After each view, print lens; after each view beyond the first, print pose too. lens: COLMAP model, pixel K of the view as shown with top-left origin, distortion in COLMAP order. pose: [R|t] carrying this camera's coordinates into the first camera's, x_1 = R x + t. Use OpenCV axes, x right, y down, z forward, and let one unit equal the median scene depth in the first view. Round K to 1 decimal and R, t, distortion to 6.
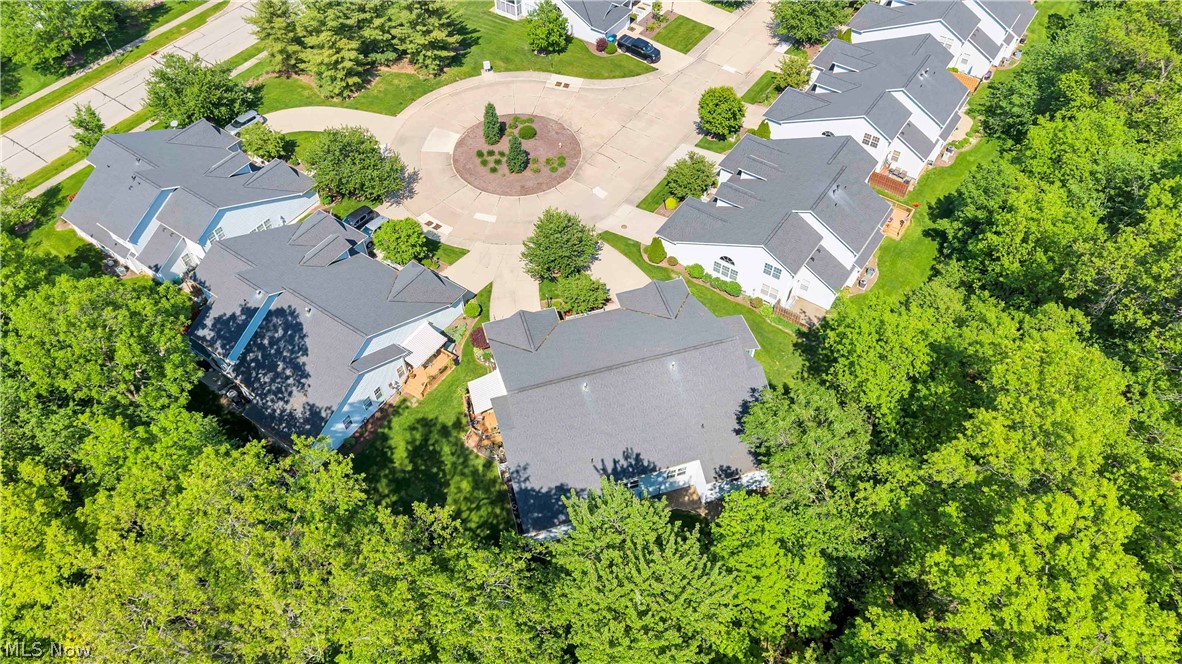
lens RADIAL K [[802.4, 0, 591.0], [0, 802.4, 332.0], [0, 0, 1]] dist [0.009177, 0.002736]
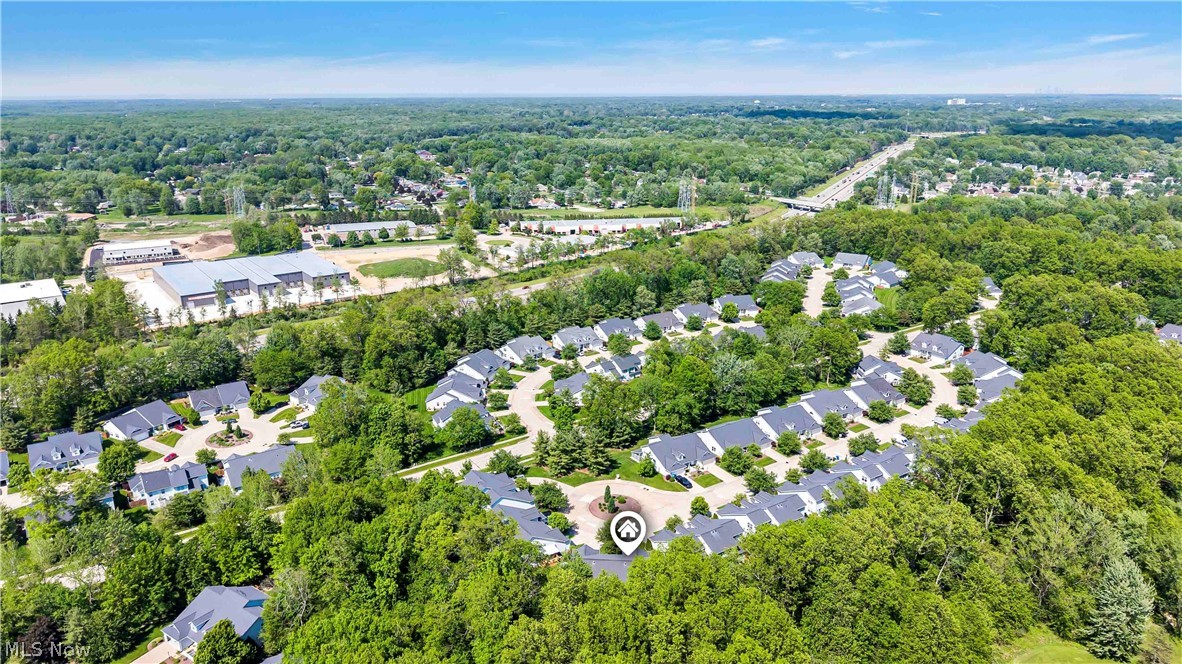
lens RADIAL K [[802.4, 0, 591.0], [0, 802.4, 332.0], [0, 0, 1]] dist [0.009177, 0.002736]
pose [[0.933910, 0.109686, -0.340267, 0.604519], [-0.278840, 0.819136, -0.501262, 0.577366], [0.223744, 0.563014, 0.795584, -1.246195]]
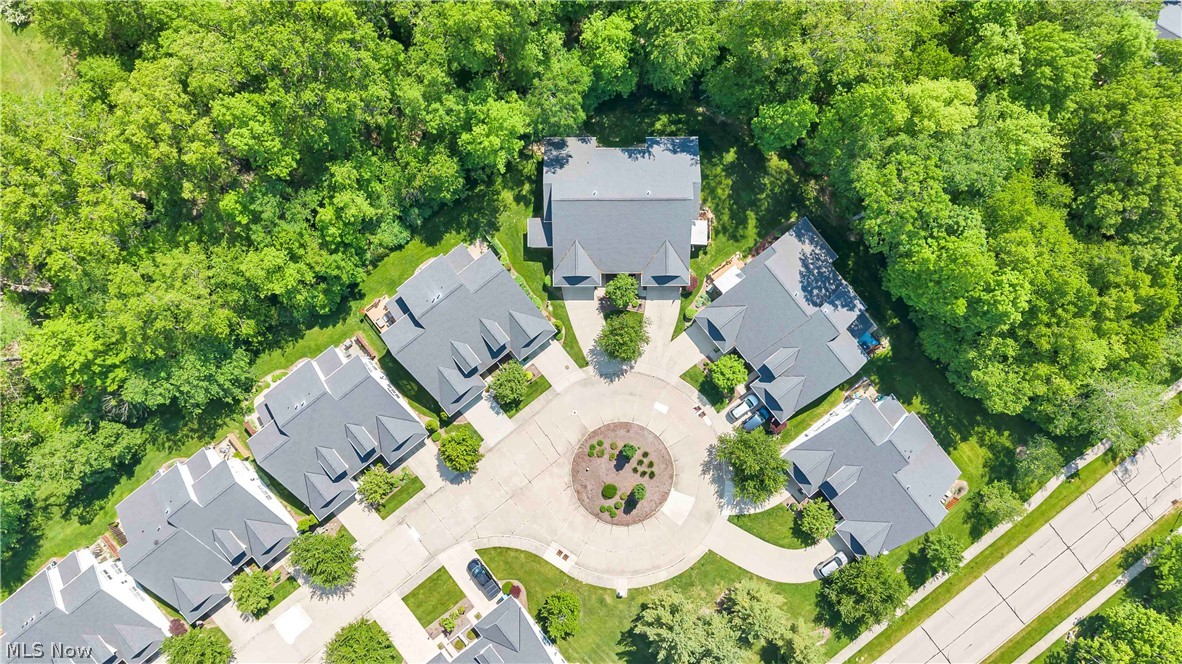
lens RADIAL K [[802.4, 0, 591.0], [0, 802.4, 332.0], [0, 0, 1]] dist [0.009177, 0.002736]
pose [[-0.959065, -0.283024, 0.009542, 0.004768], [0.225635, -0.743368, 0.629676, -0.837970], [-0.171120, 0.606054, 0.776799, -0.091606]]
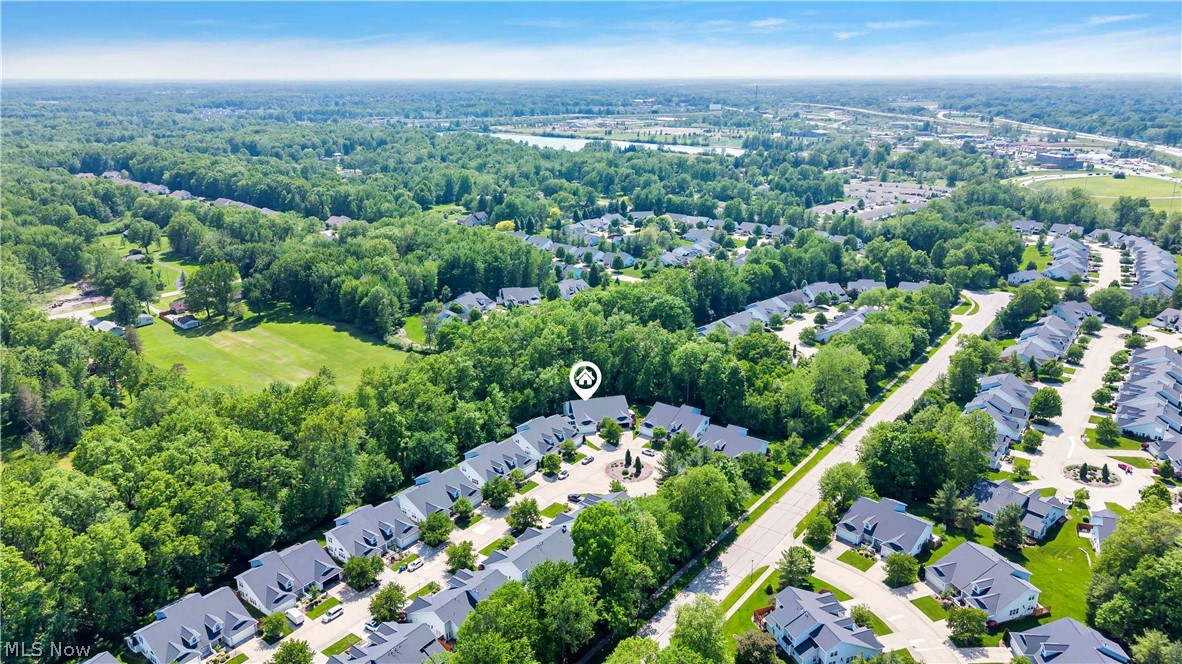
lens RADIAL K [[802.4, 0, 591.0], [0, 802.4, 332.0], [0, 0, 1]] dist [0.009177, 0.002736]
pose [[-0.999141, -0.013161, 0.039300, -0.062404], [0.032315, 0.346373, 0.937540, -2.801266], [-0.025951, 0.938005, -0.345650, 1.457648]]
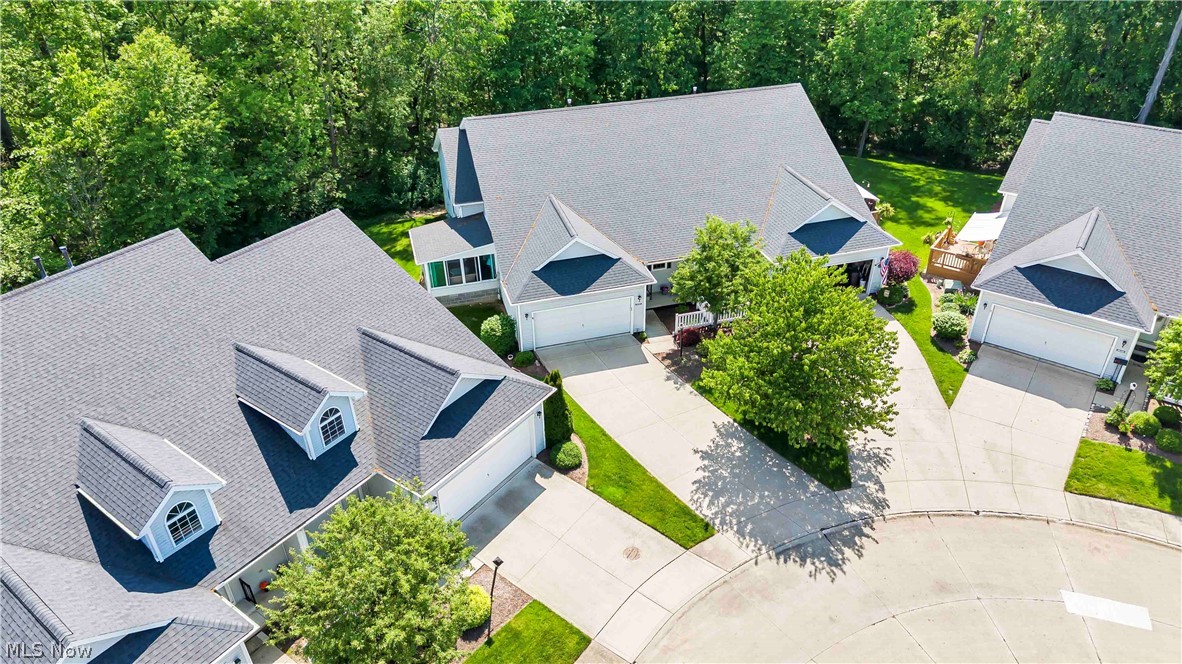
lens RADIAL K [[802.4, 0, 591.0], [0, 802.4, 332.0], [0, 0, 1]] dist [0.009177, 0.002736]
pose [[-0.999830, -0.000205, 0.018447, 0.045391], [0.018331, 0.101146, 0.994703, -0.407347], [-0.002070, 0.994872, -0.101125, 0.846169]]
